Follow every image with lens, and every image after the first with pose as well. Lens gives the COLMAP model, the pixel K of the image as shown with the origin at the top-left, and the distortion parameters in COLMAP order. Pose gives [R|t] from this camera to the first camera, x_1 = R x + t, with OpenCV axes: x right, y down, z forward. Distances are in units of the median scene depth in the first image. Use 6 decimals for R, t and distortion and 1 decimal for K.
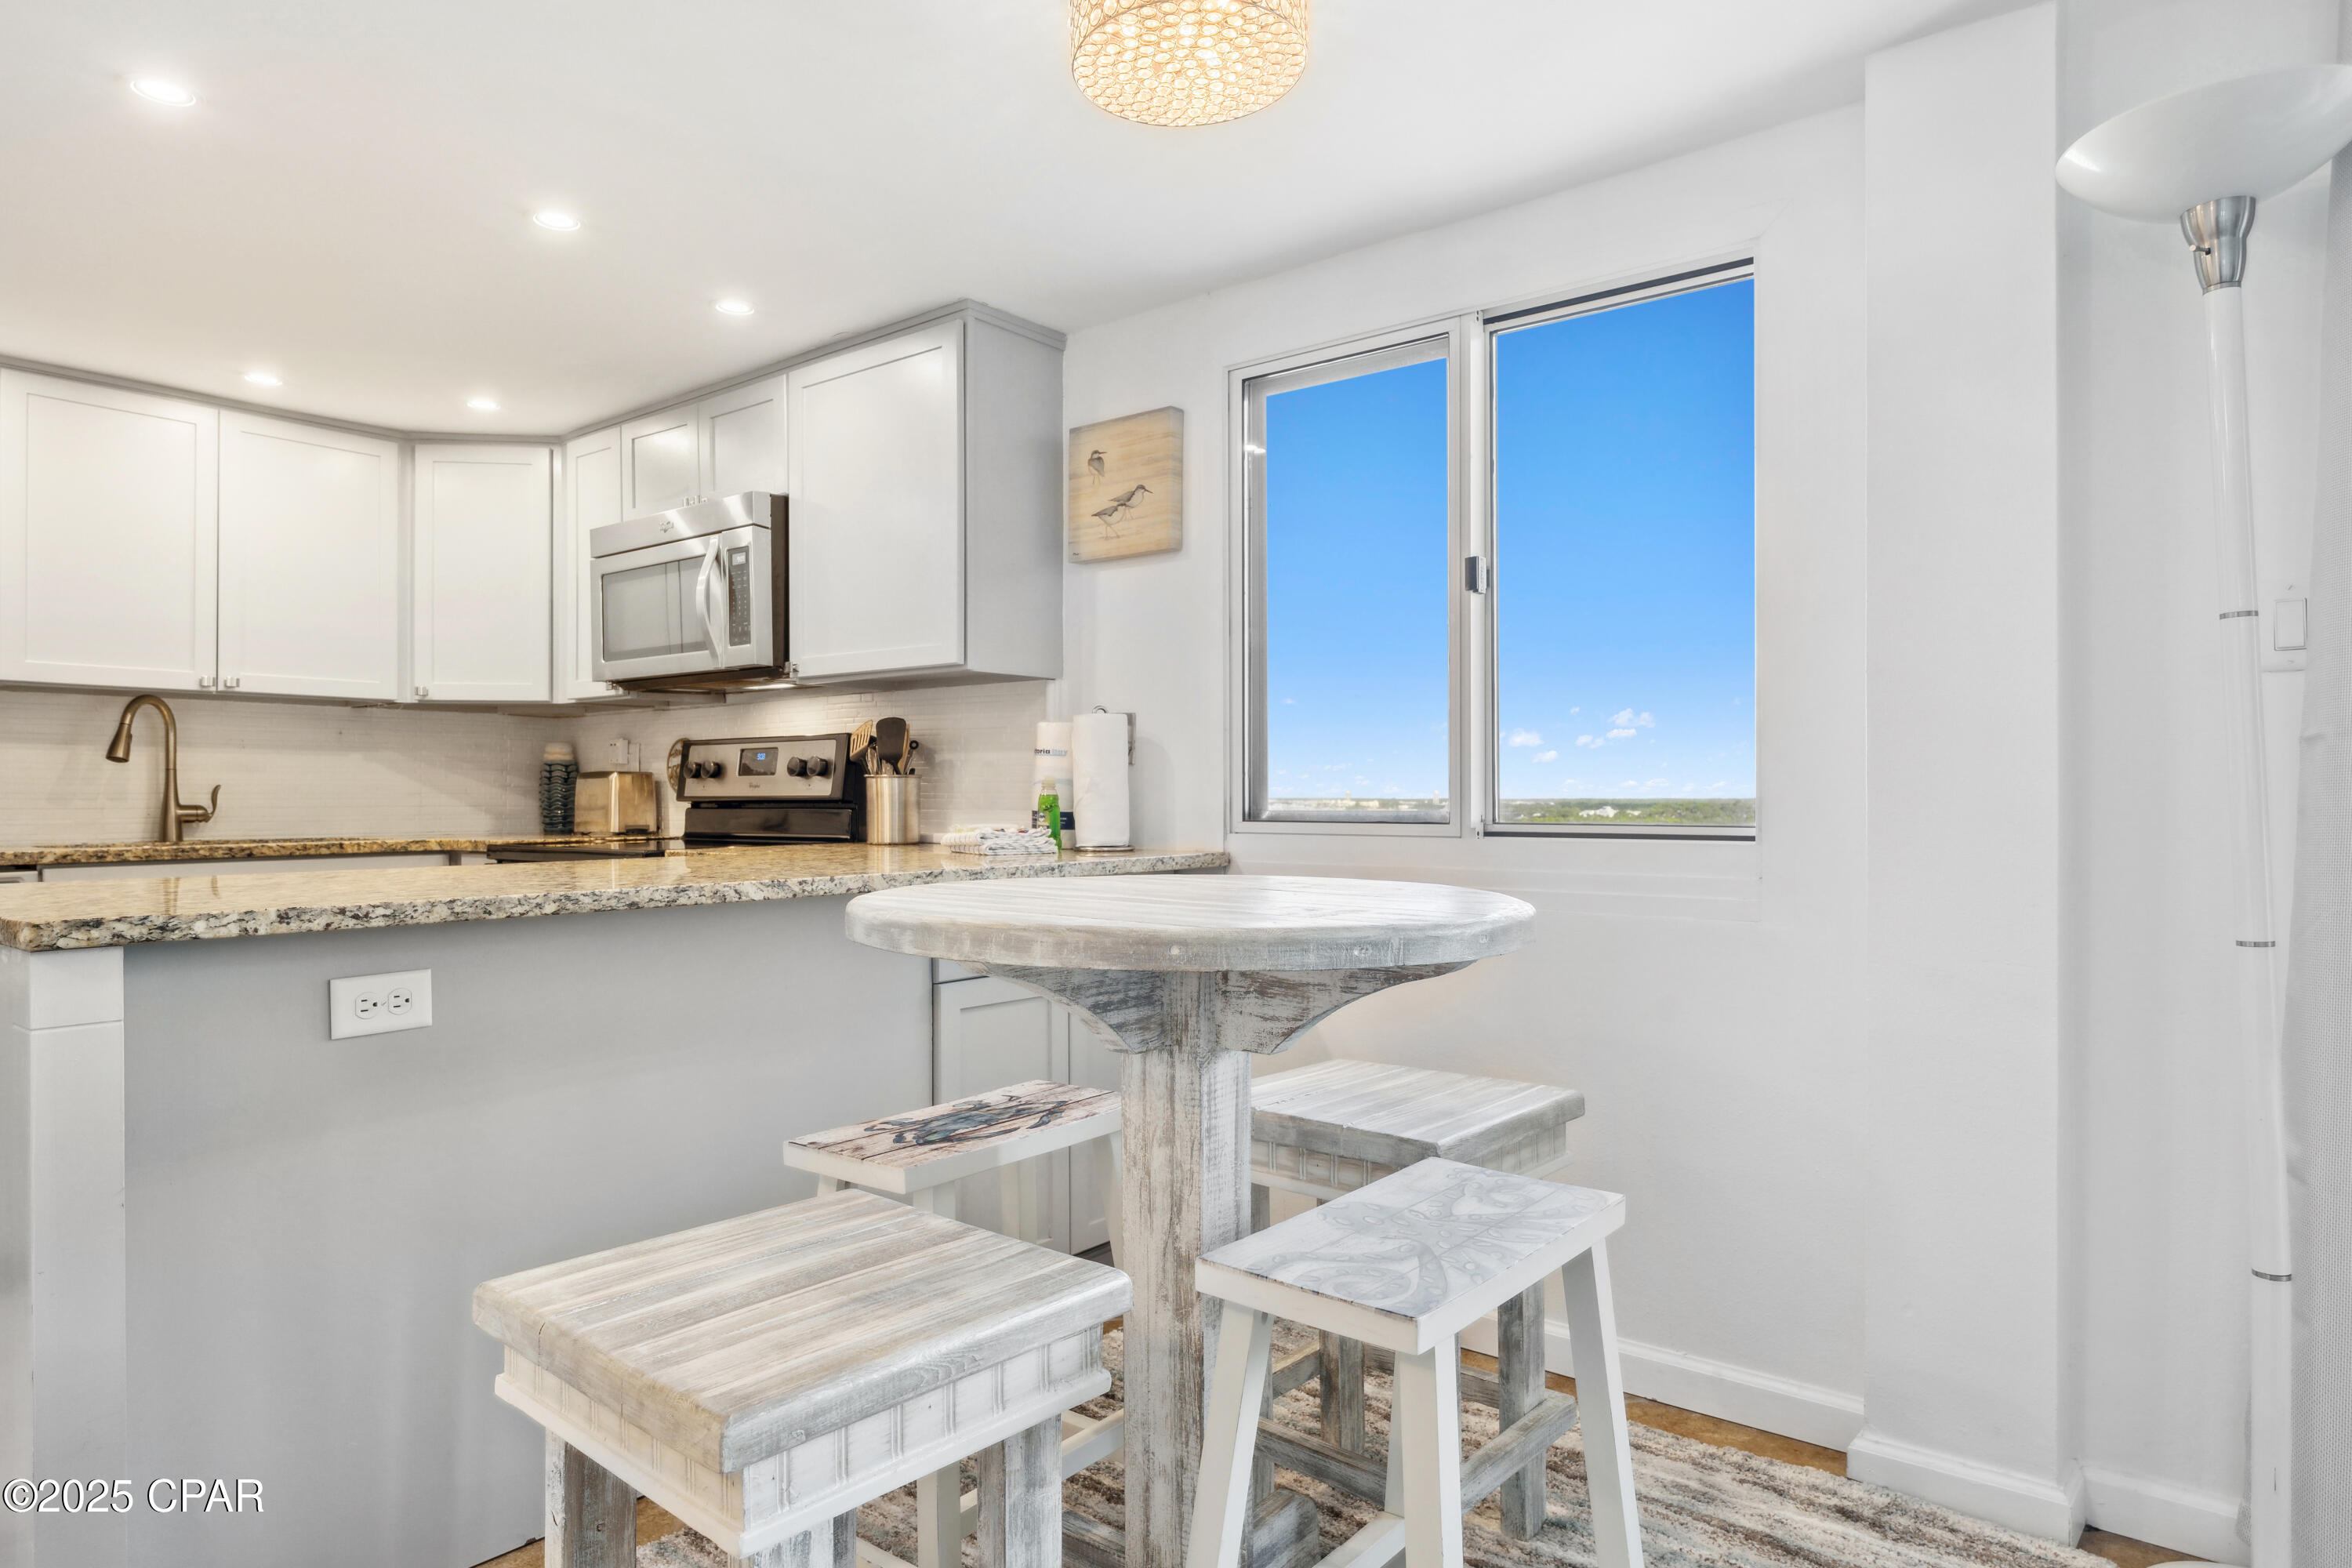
lens RADIAL K [[1394.5, 0, 1166.6], [0, 1394.5, 797.1], [0, 0, 1]] dist [-0.004220, 0.000164]
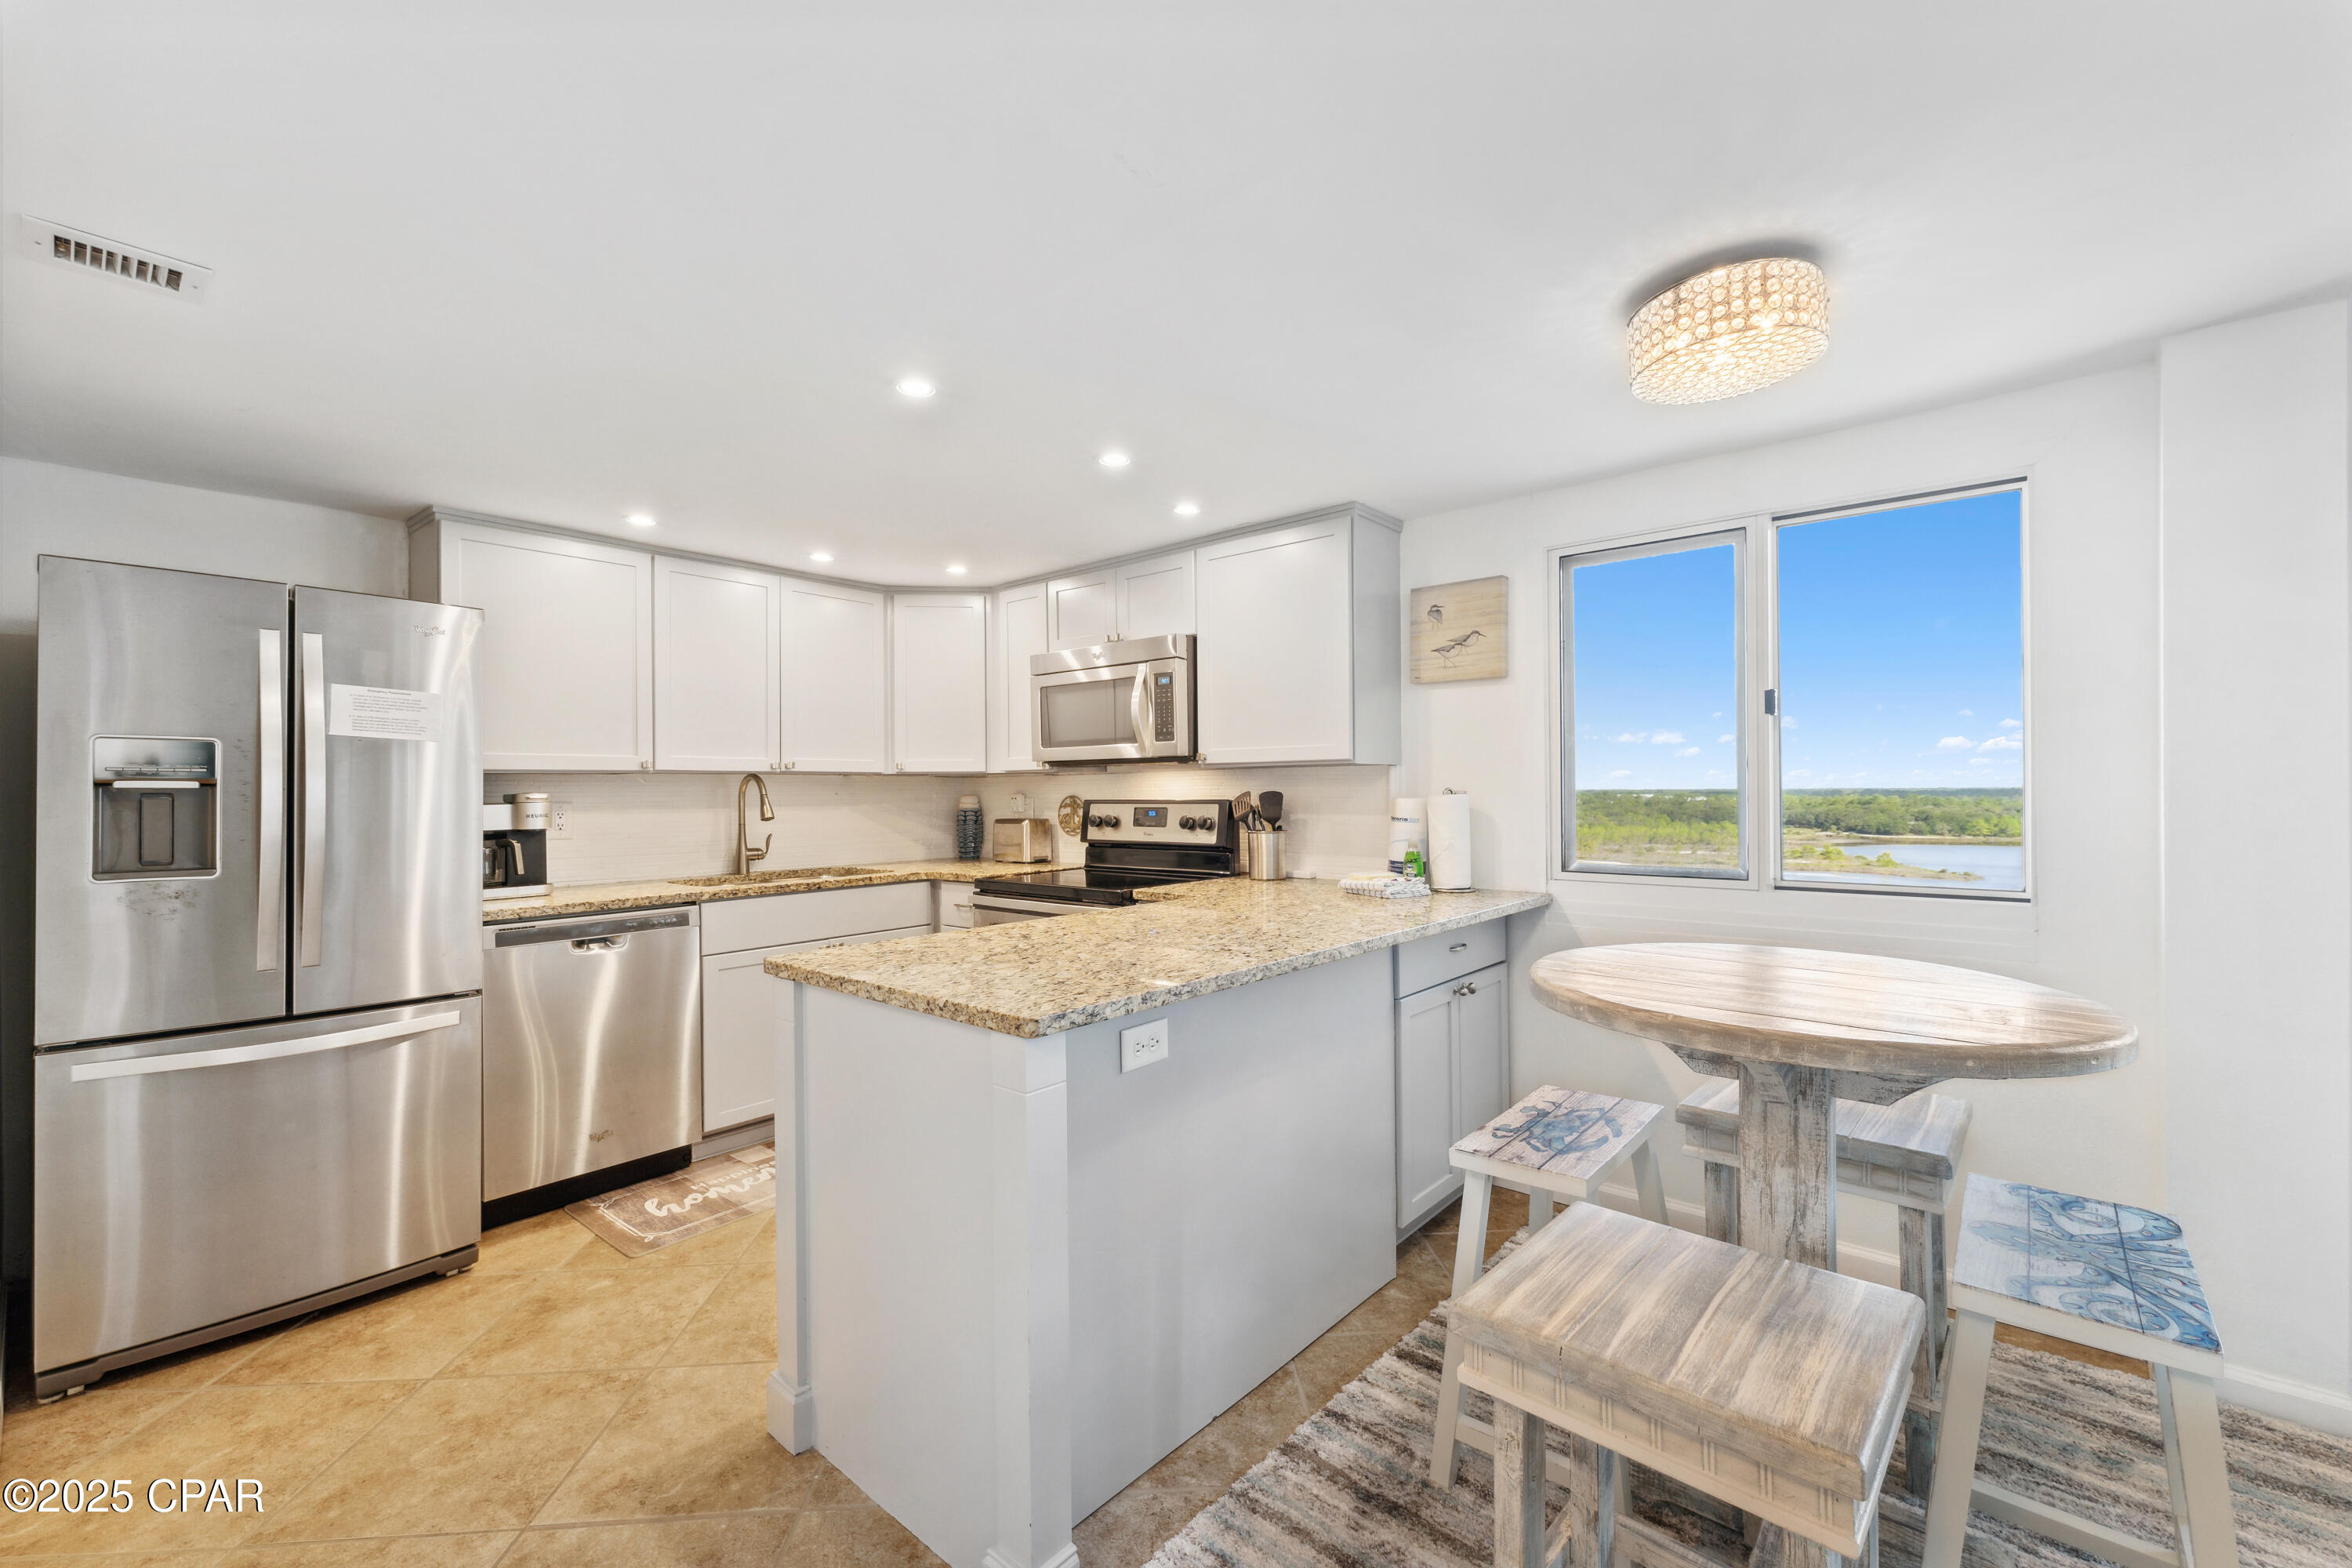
lens RADIAL K [[966.6, 0, 1169.6], [0, 966.6, 795.8], [0, 0, 1]] dist [0.002664, -0.000458]
pose [[0.999318, -0.006477, -0.036346, -0.266777], [0.006630, 0.999970, 0.004076, -0.057626], [0.036318, -0.004314, 0.999331, 0.011304]]
